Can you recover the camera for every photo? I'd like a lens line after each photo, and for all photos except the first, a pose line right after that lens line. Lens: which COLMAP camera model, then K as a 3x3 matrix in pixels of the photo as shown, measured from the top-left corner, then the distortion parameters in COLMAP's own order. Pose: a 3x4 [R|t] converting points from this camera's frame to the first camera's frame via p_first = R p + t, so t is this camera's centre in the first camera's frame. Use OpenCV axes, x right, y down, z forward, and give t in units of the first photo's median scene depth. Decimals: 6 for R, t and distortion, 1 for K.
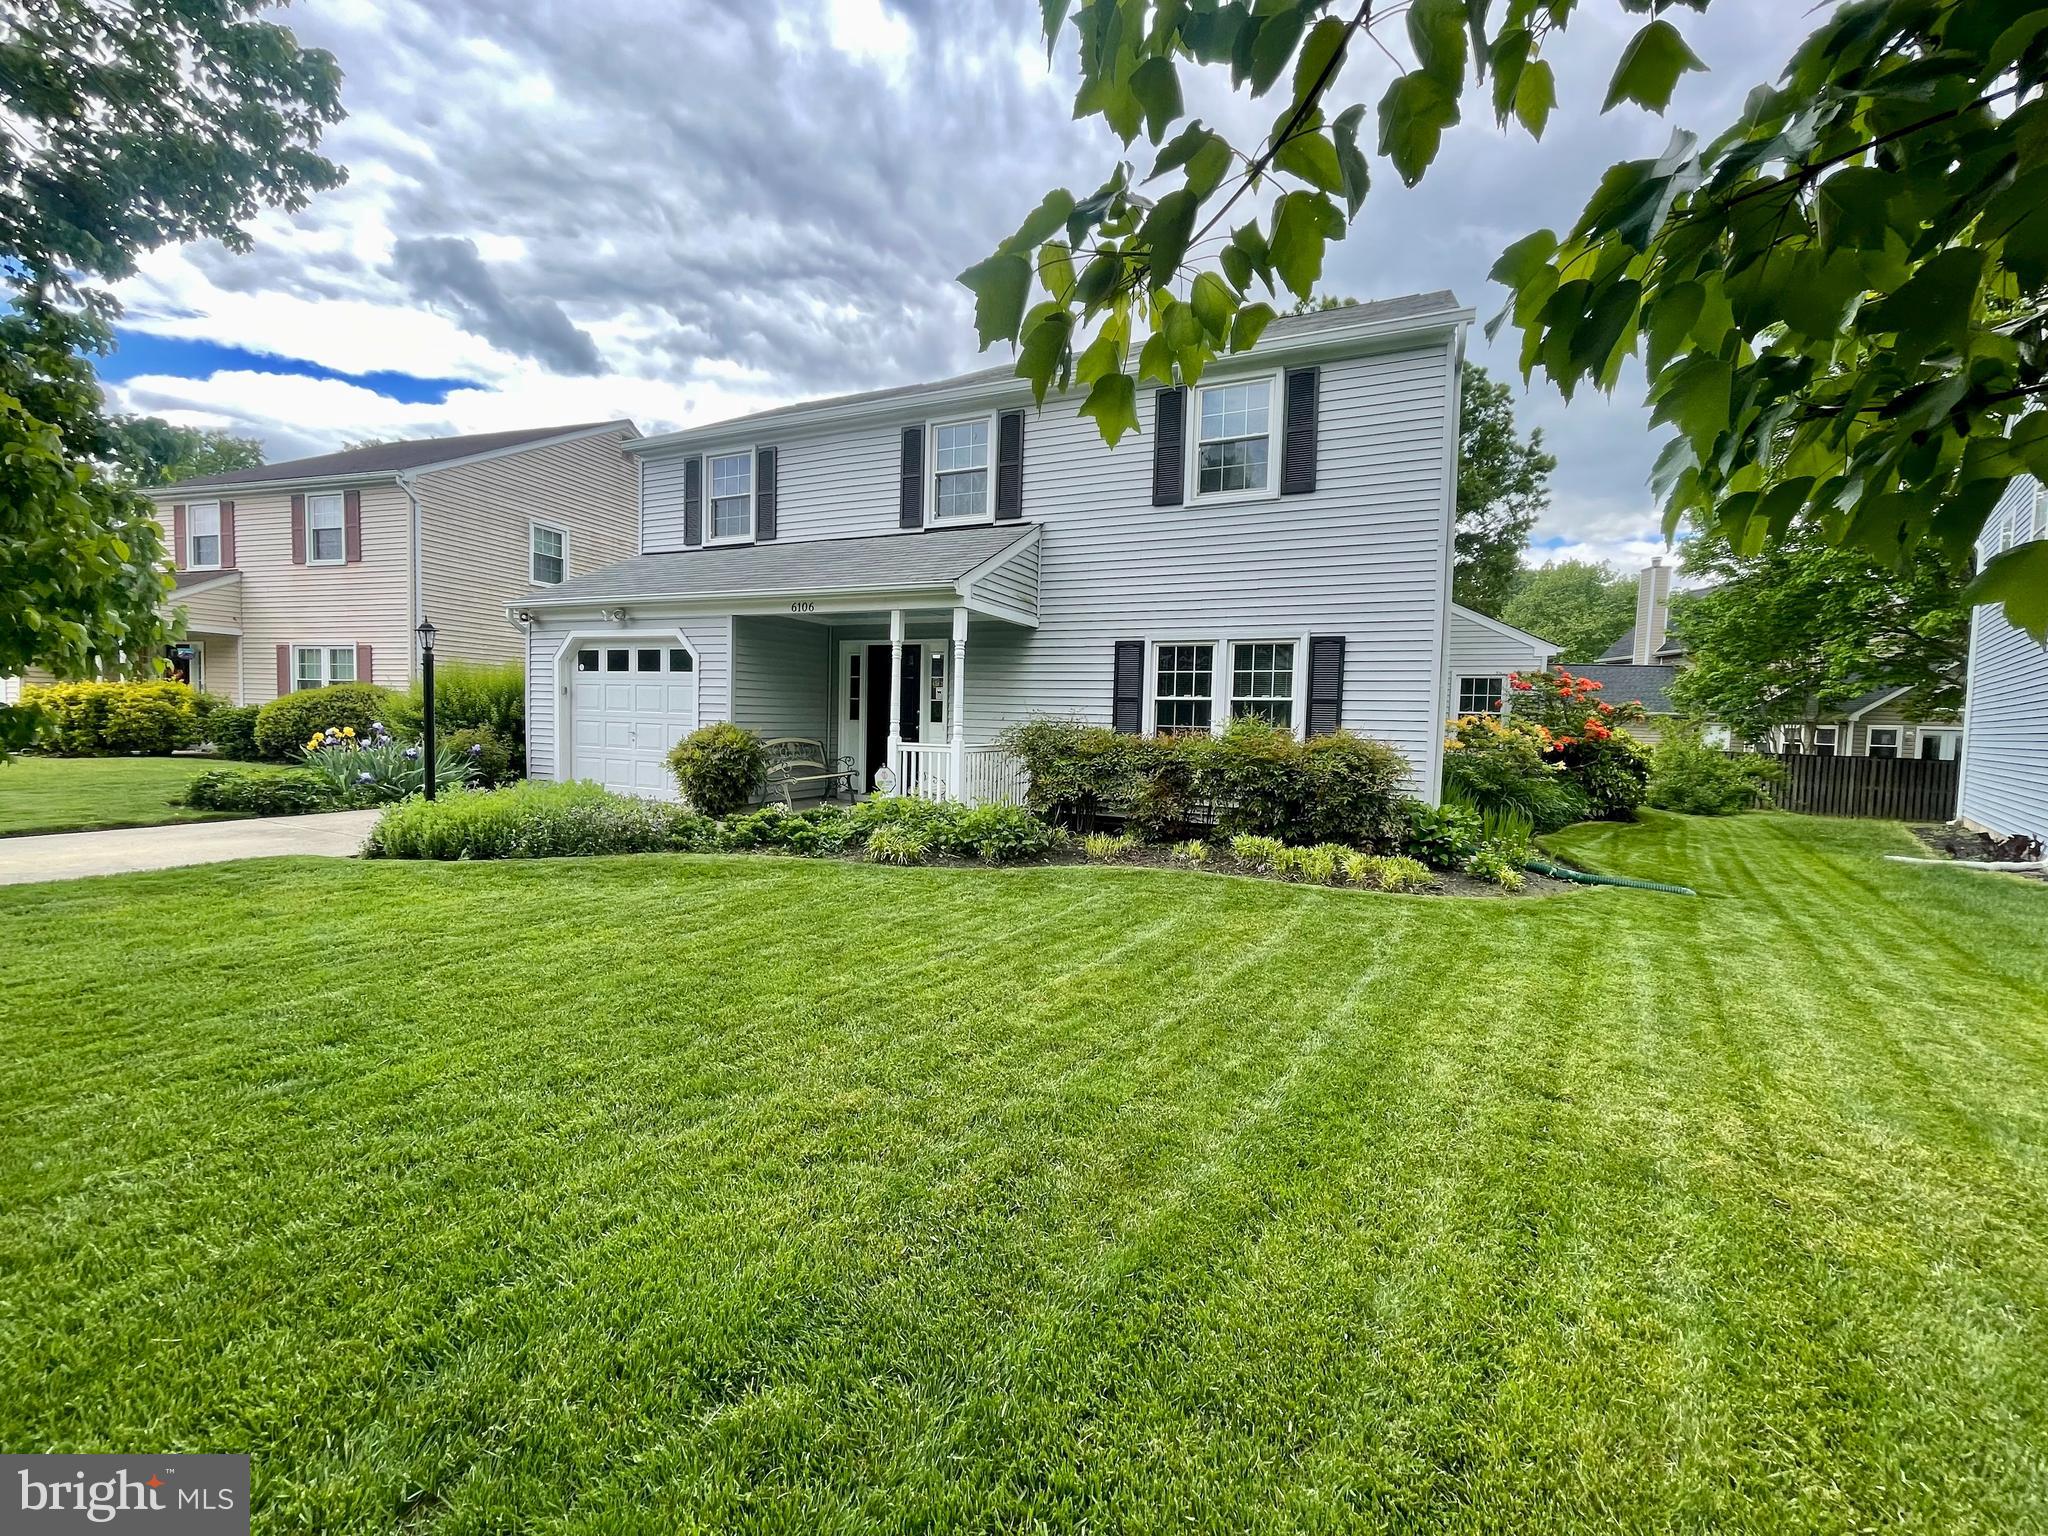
lens RADIAL K [[834.0, 0, 1023.8], [0, 834.0, 762.0], [0, 0, 1]] dist [-0.002661, -0.000402]
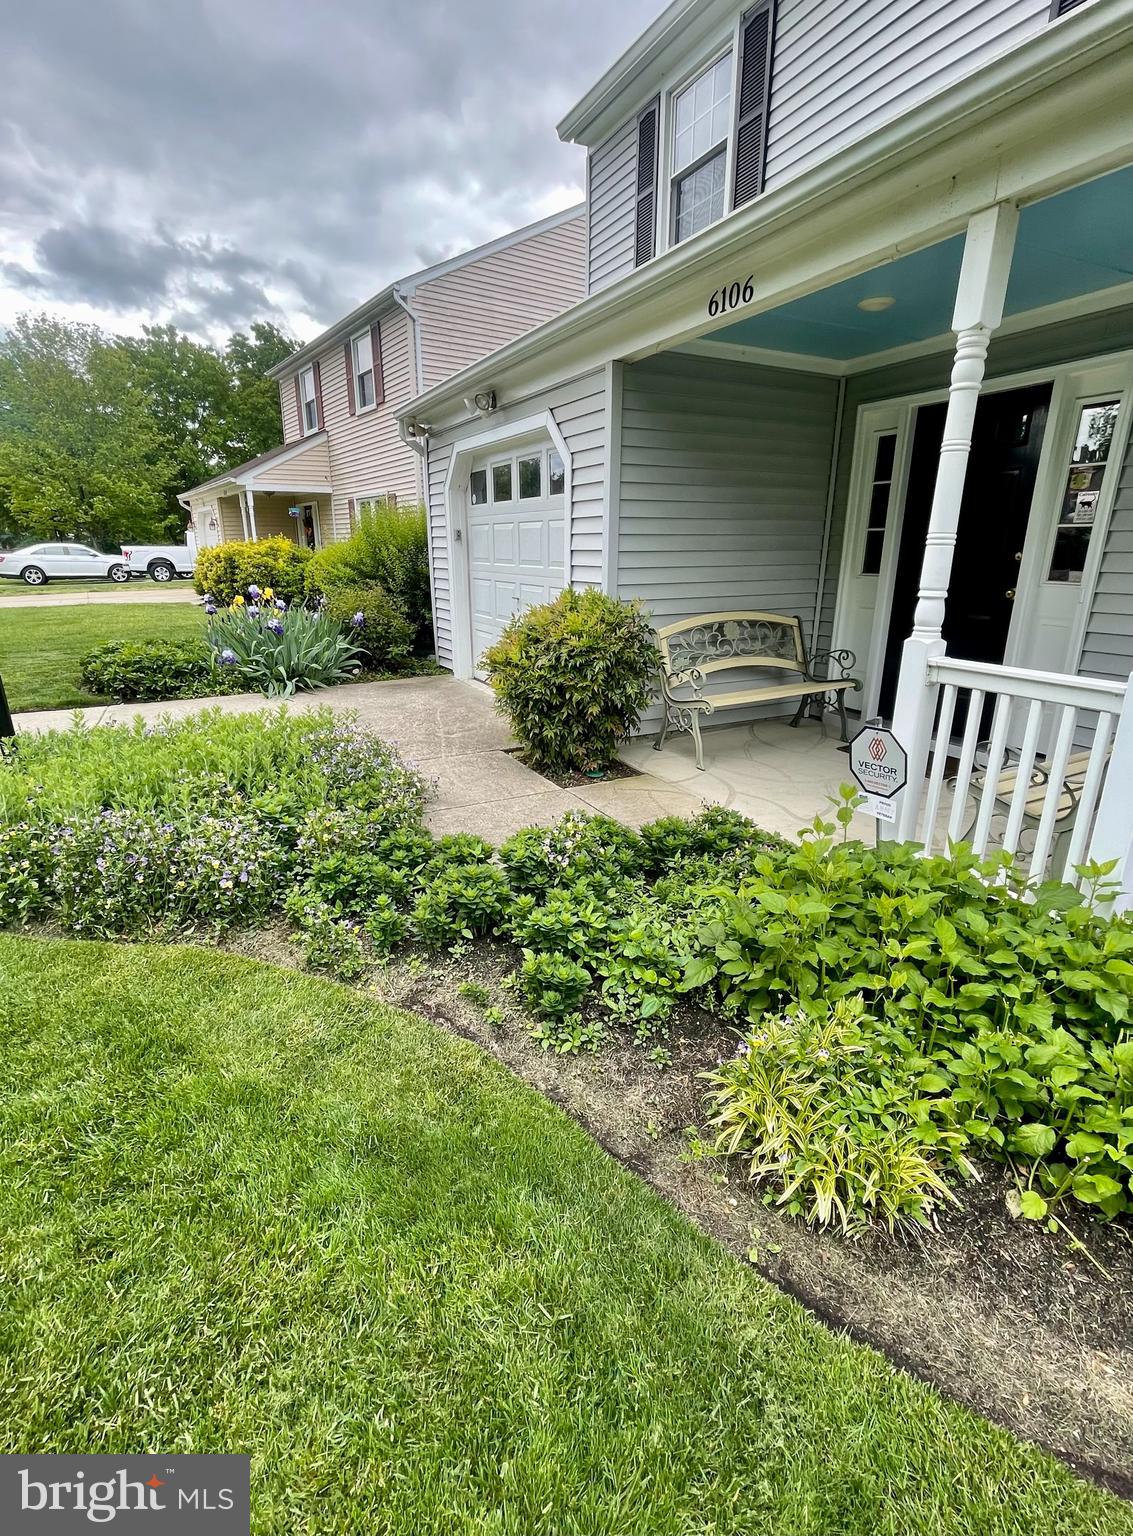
lens RADIAL K [[720.4, 0, 570.2], [0, 720.4, 778.1], [0, 0, 1]] dist [0.002097, 0.000254]
pose [[0.785345, 0.163566, -0.597059, -0.075896], [-0.011230, 0.968069, 0.250434, -0.044807], [0.618957, -0.189972, 0.762104, 0.619130]]
